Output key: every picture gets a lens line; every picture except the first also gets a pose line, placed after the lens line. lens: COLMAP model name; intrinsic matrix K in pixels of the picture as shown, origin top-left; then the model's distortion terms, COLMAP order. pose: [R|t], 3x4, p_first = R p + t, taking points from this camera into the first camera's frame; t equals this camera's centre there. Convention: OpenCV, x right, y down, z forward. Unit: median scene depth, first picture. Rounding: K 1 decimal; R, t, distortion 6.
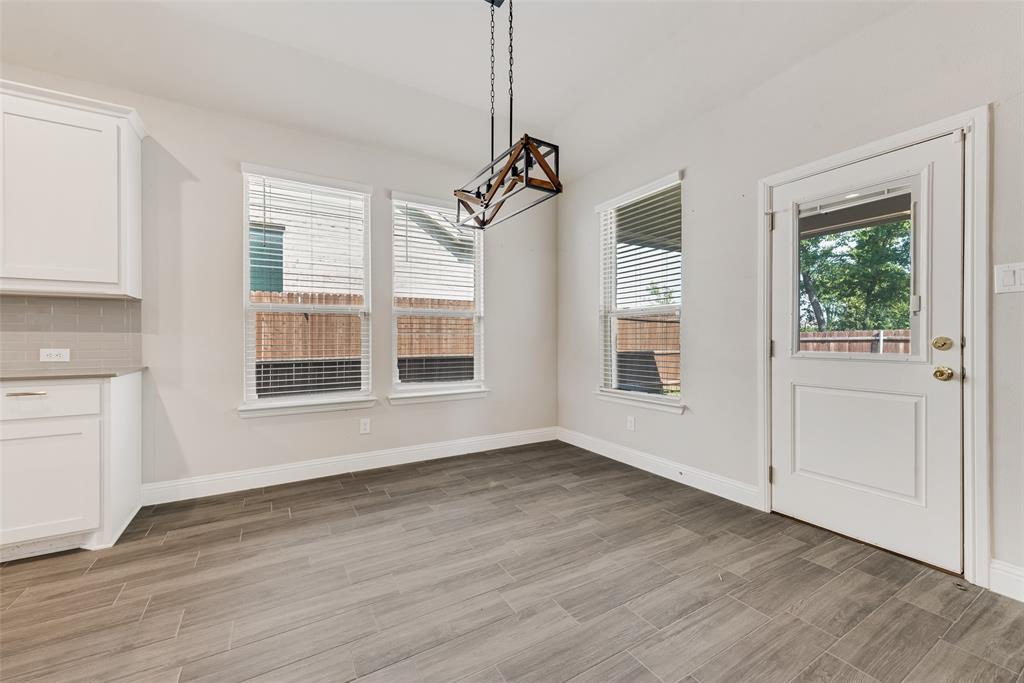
lens RADIAL K [[404.2, 0, 502.7], [0, 404.2, 338.7], [0, 0, 1]] dist [0.010751, -0.002339]
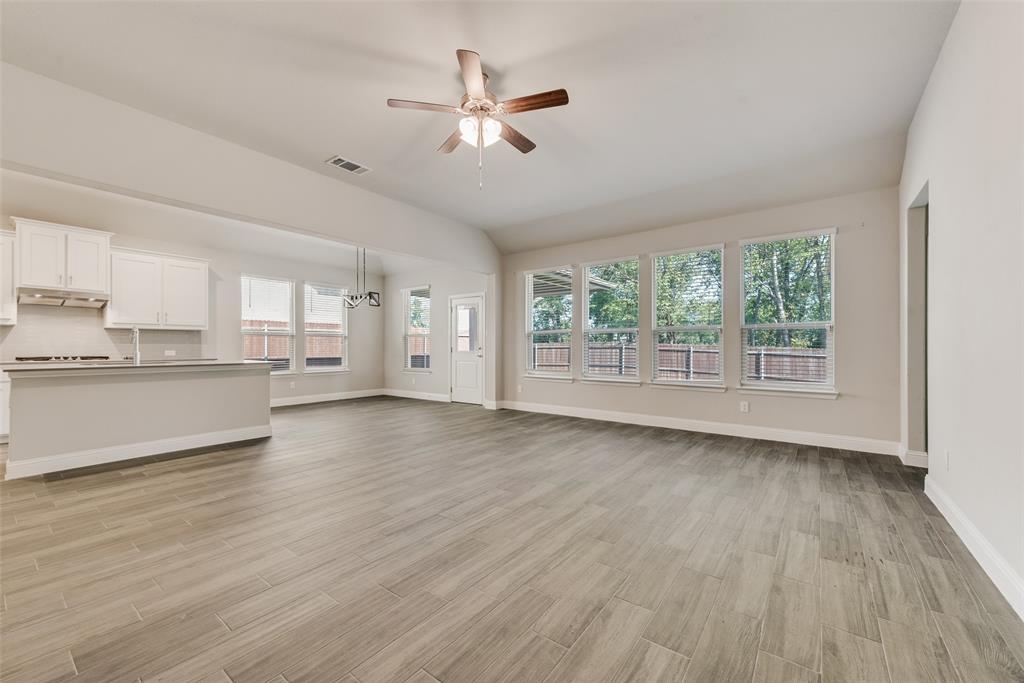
lens RADIAL K [[404.2, 0, 508.2], [0, 404.2, 346.0], [0, 0, 1]] dist [0.010751, -0.002339]
pose [[0.923718, 0.001822, 0.383068, -0.130578], [-0.001573, 0.999998, -0.000964, -0.003751], [-0.383069, 0.000288, 0.923720, -2.051845]]
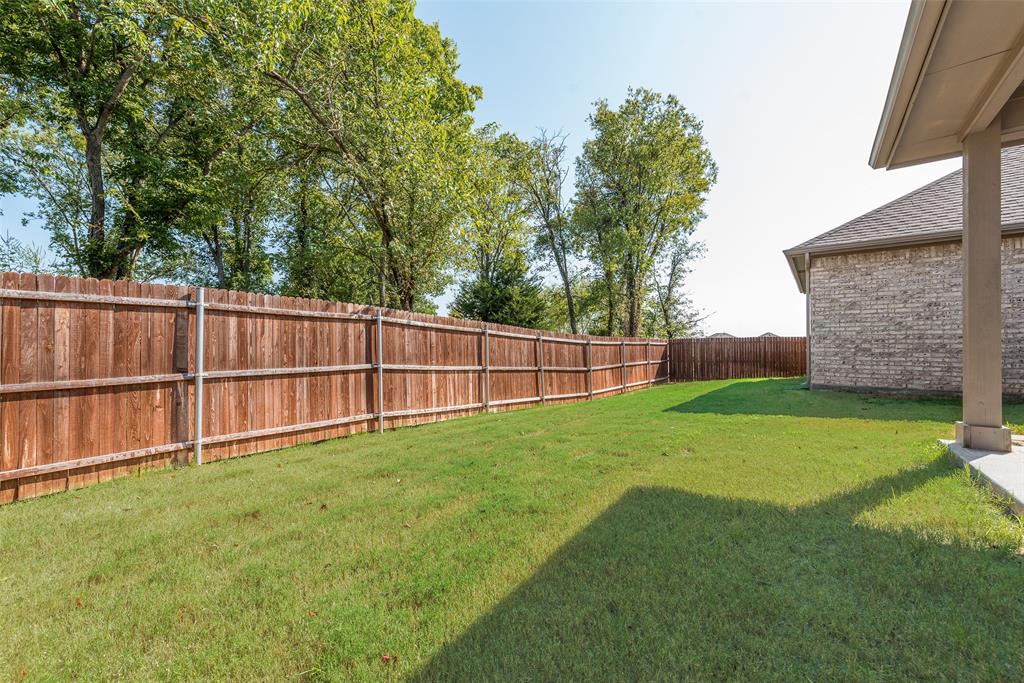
lens RADIAL K [[405.3, 0, 513.3], [0, 405.3, 344.1], [0, 0, 1]] dist [0.000844, 0.000282]
pose [[-0.391594, 0.011675, 0.920064, 1.380084], [0.000572, 0.999922, -0.012445, 0.173025], [-0.920138, -0.004347, -0.391570, 3.089276]]
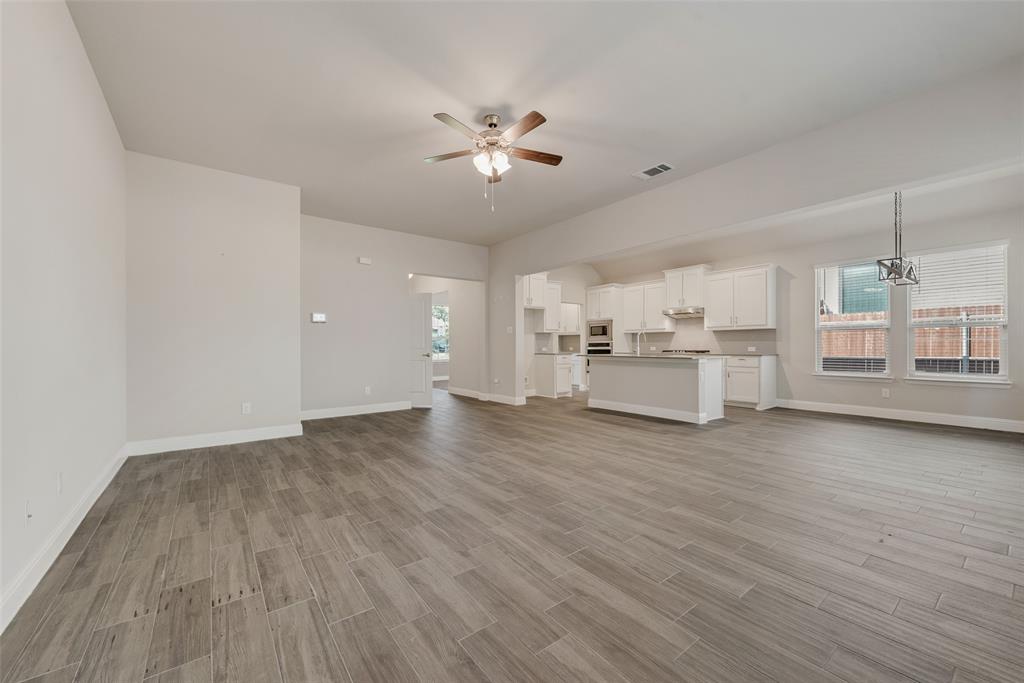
lens RADIAL K [[404.2, 0, 513.8], [0, 404.2, 345.3], [0, 0, 1]] dist [0.010751, -0.002339]
pose [[0.121411, 0.001677, -0.992601, 1.593180], [0.005596, 0.999982, 0.002374, -0.003970], [0.992587, -0.005842, 0.121400, -1.060669]]
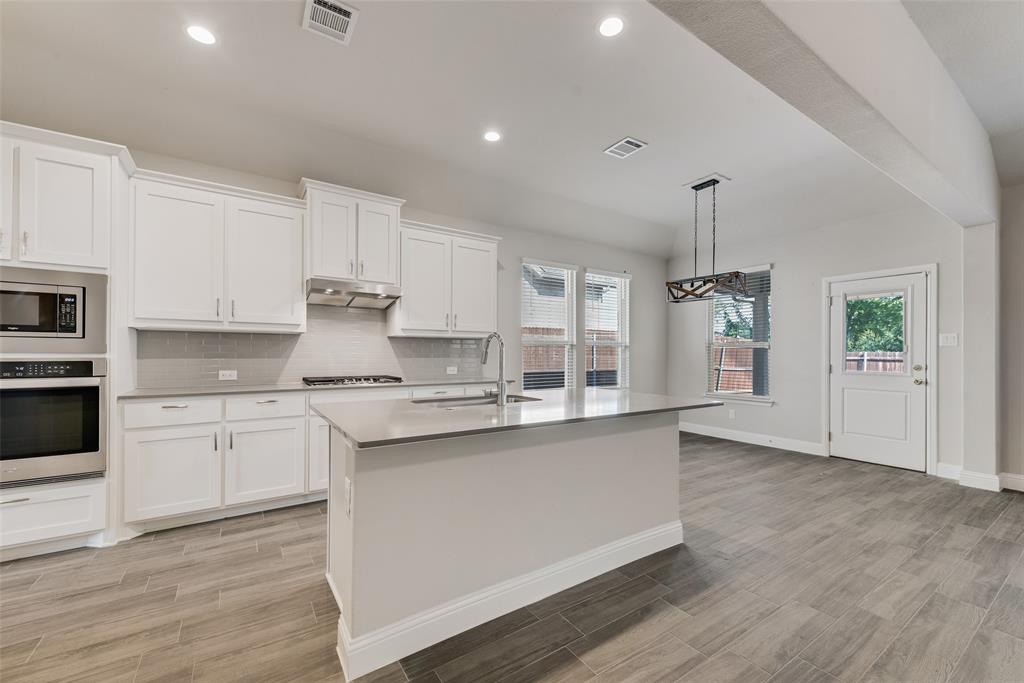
lens RADIAL K [[404.2, 0, 512.7], [0, 404.2, 351.0], [0, 0, 1]] dist [0.010751, -0.002339]
pose [[0.998488, 0.007420, 0.054467, -0.903458], [-0.007230, 0.999967, -0.003677, -0.040645], [-0.054493, 0.003278, 0.998509, -0.794978]]
